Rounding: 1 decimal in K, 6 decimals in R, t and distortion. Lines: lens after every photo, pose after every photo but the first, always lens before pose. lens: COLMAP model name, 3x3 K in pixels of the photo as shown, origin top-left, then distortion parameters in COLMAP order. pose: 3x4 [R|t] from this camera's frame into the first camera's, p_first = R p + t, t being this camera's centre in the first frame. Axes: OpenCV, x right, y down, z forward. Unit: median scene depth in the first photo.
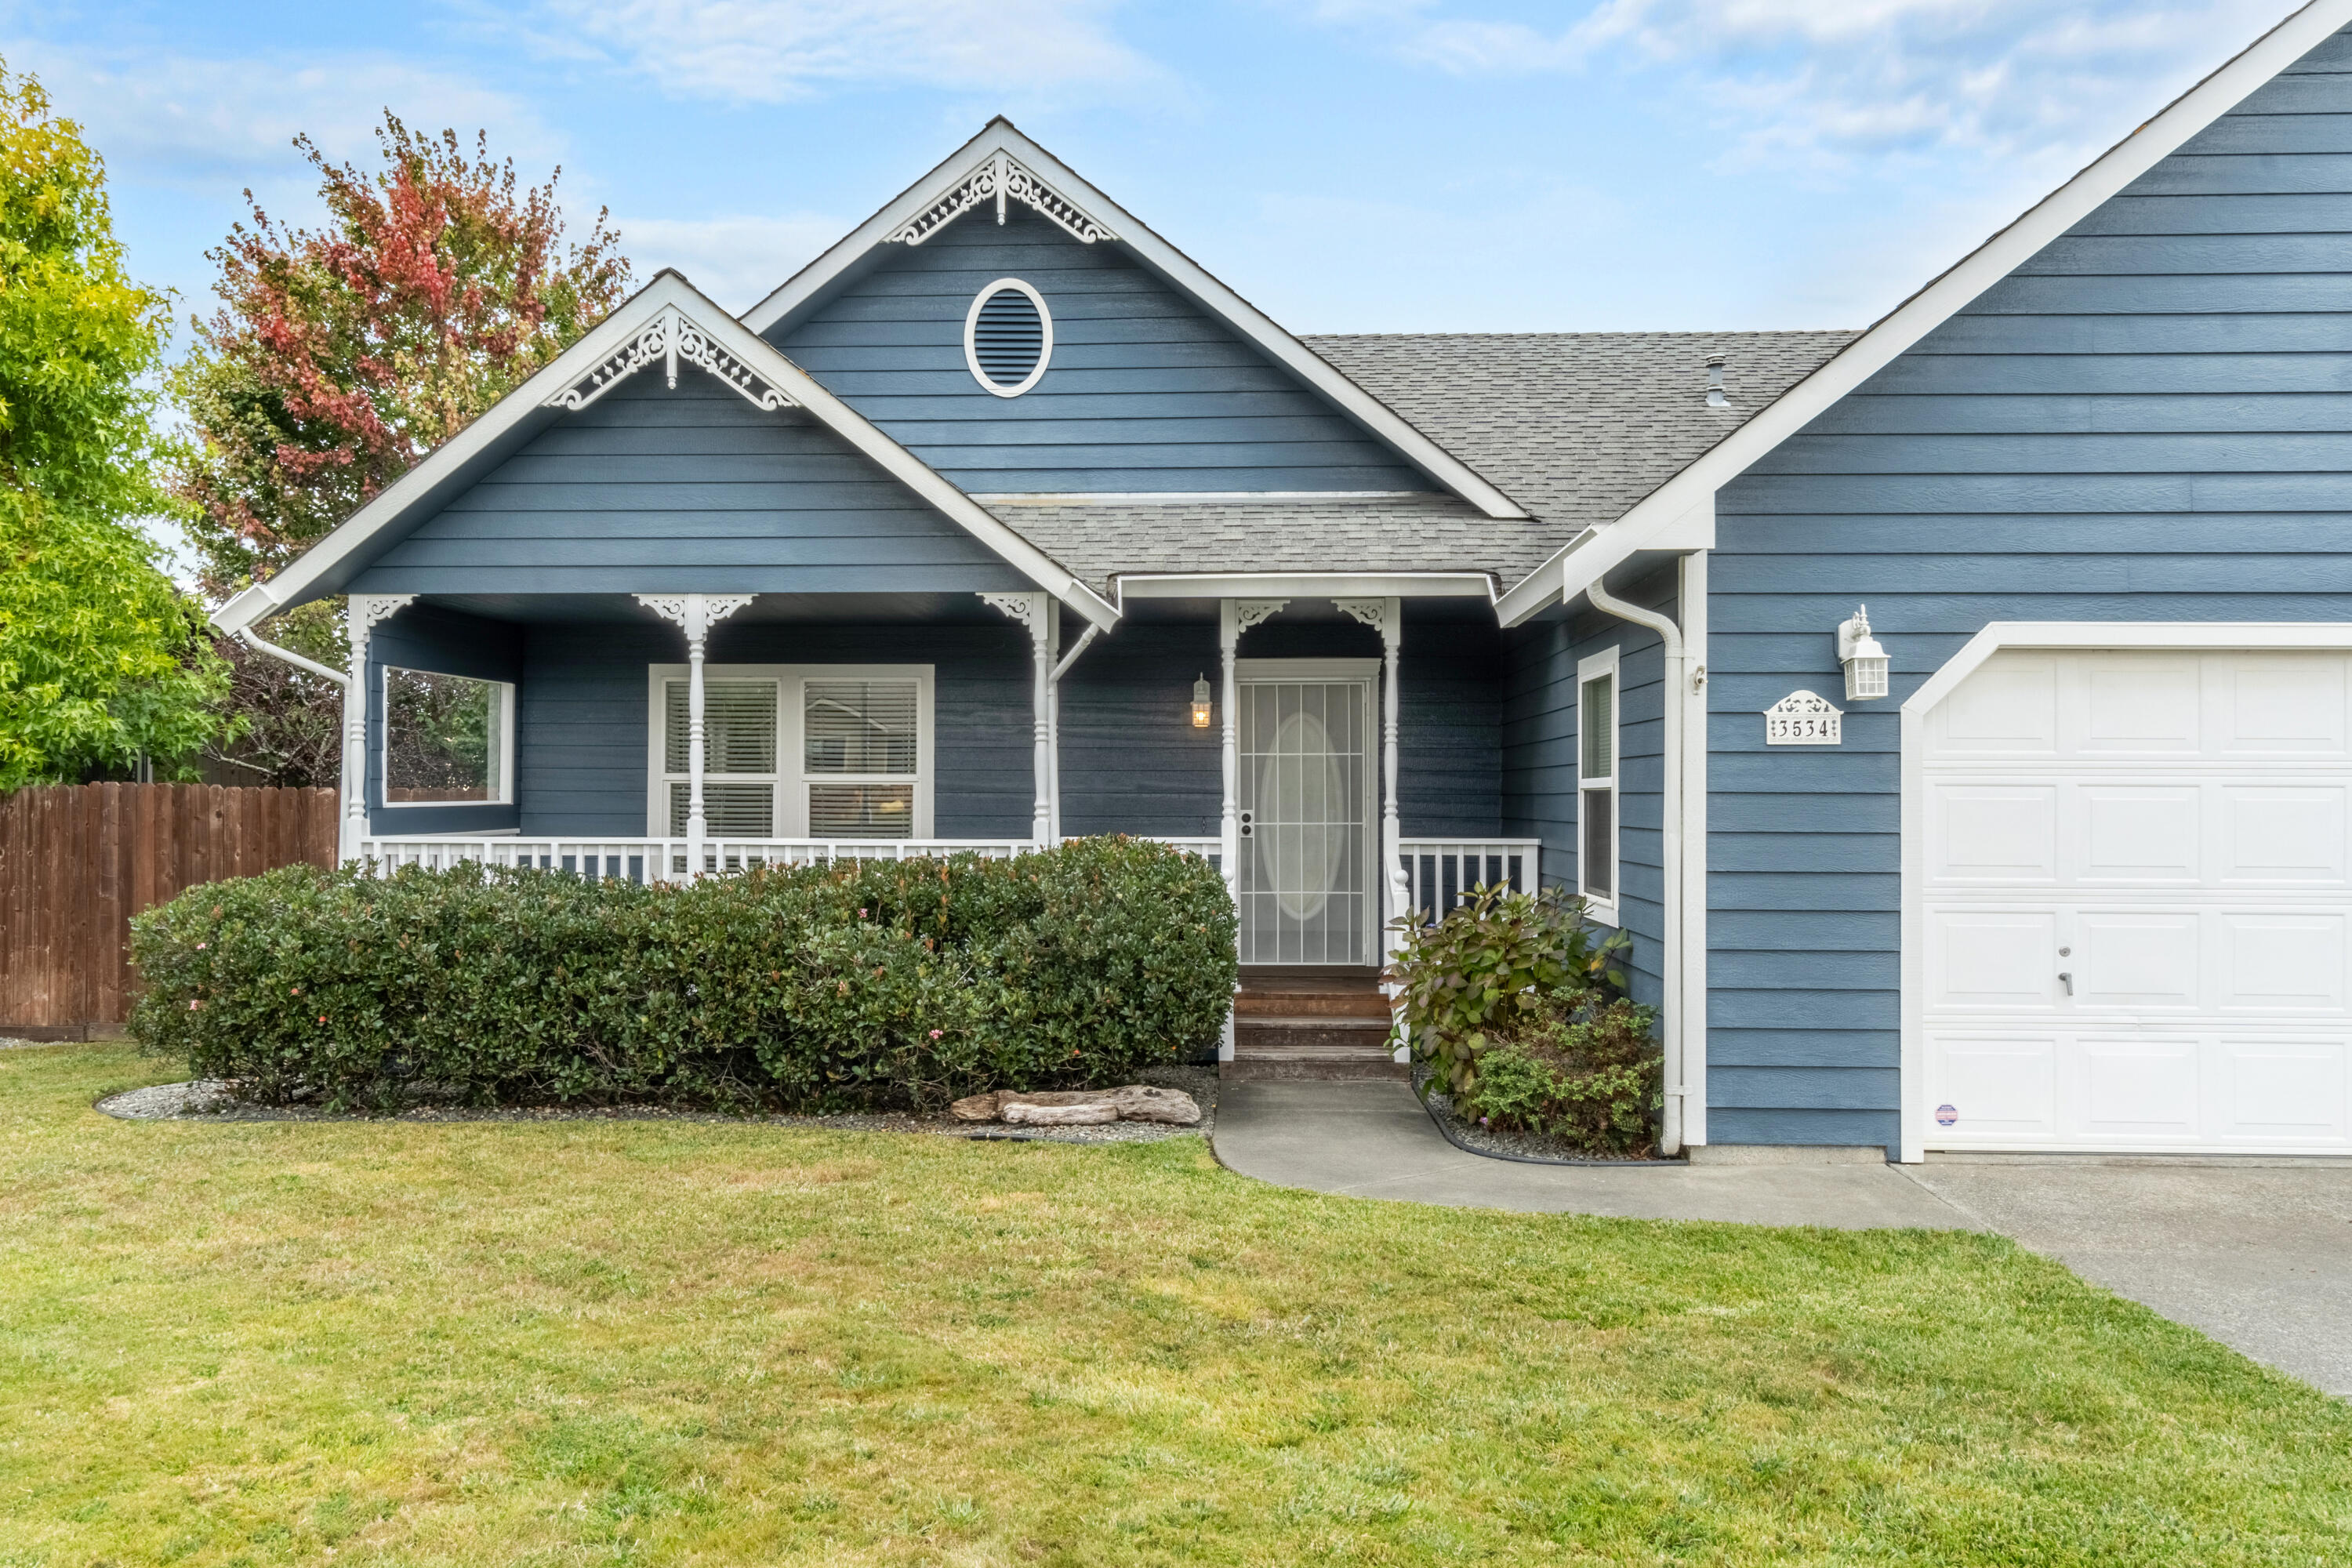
lens RADIAL K [[1752.5, 0, 1154.6], [0, 1752.5, 788.6], [0, 0, 1]] dist [-0.006802, -0.000450]
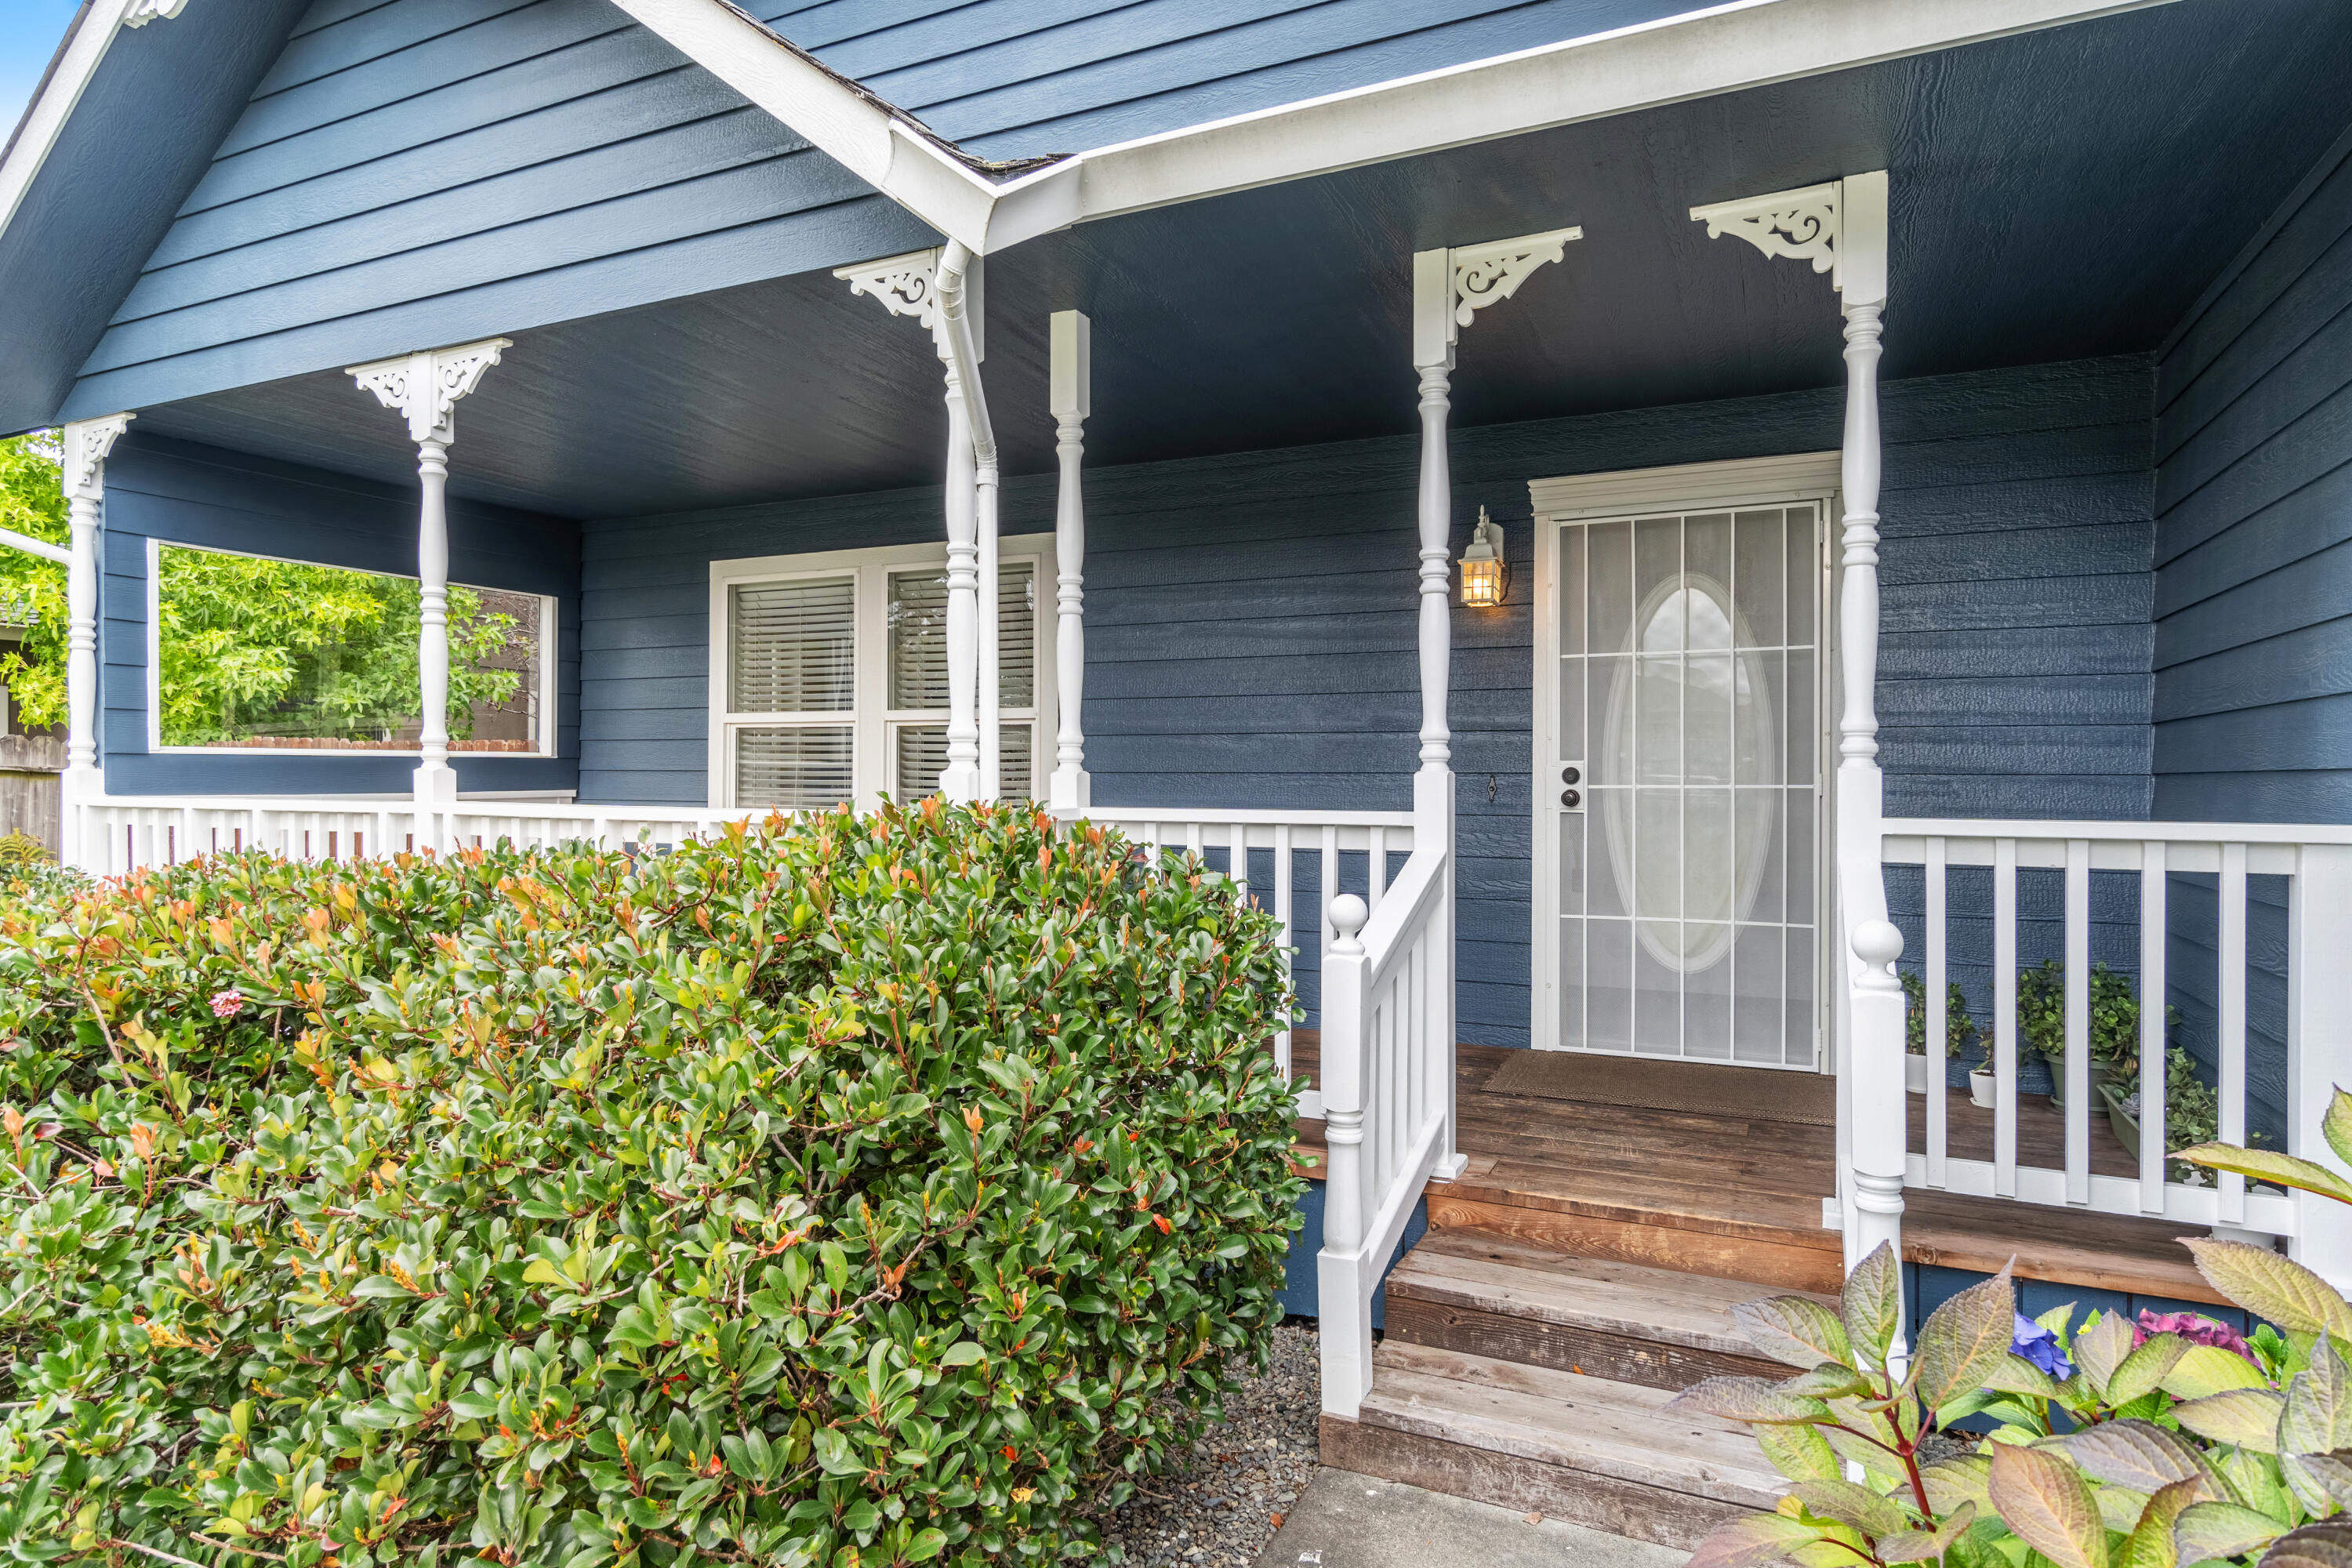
lens RADIAL K [[1313.4, 0, 1165.5], [0, 1313.4, 785.8], [0, 0, 1]] dist [0.004005, 0.000100]
pose [[0.925926, 0.002738, -0.377696, 0.103348], [0.000862, 0.999956, 0.009360, 0.018681], [0.377705, -0.008993, 0.925882, 0.678349]]
